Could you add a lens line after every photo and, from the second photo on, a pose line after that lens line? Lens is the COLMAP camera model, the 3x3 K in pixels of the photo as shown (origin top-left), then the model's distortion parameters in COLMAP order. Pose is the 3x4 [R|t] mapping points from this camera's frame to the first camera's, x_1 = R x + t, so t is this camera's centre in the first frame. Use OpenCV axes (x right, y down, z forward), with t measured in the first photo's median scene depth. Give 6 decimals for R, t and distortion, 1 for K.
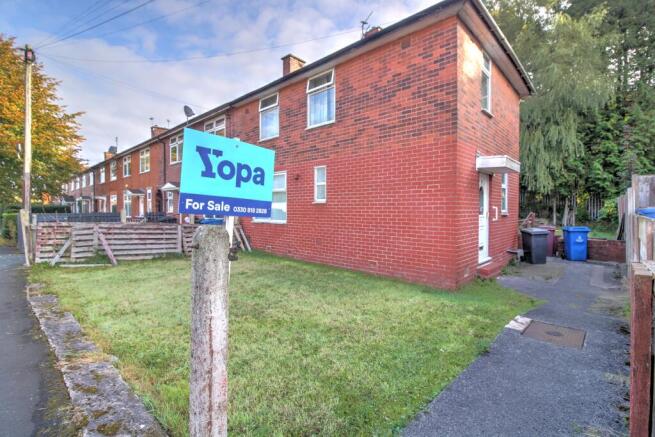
lens RADIAL K [[307.4, 0, 325.9], [0, 307.4, 215.4], [0, 0, 1]] dist [-0.006960, -0.002730]
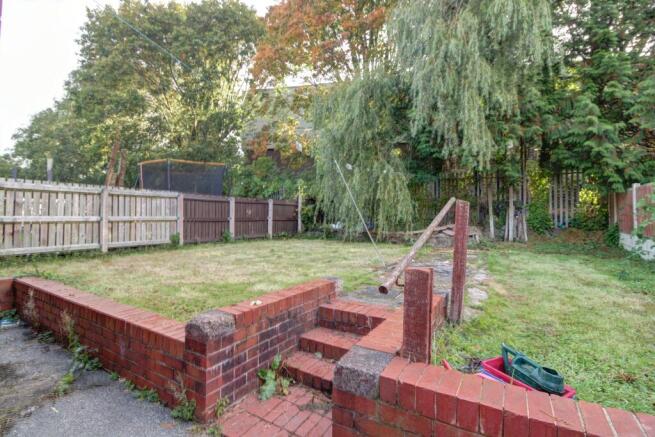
lens RADIAL K [[307.4, 0, 328.2], [0, 307.4, 219.1], [0, 0, 1]] dist [-0.006960, -0.002730]
pose [[0.979831, 0.004090, 0.199788, 0.367552], [-0.002058, 0.999944, -0.010374, 0.005059], [-0.199819, 0.009754, 0.979784, 0.542309]]
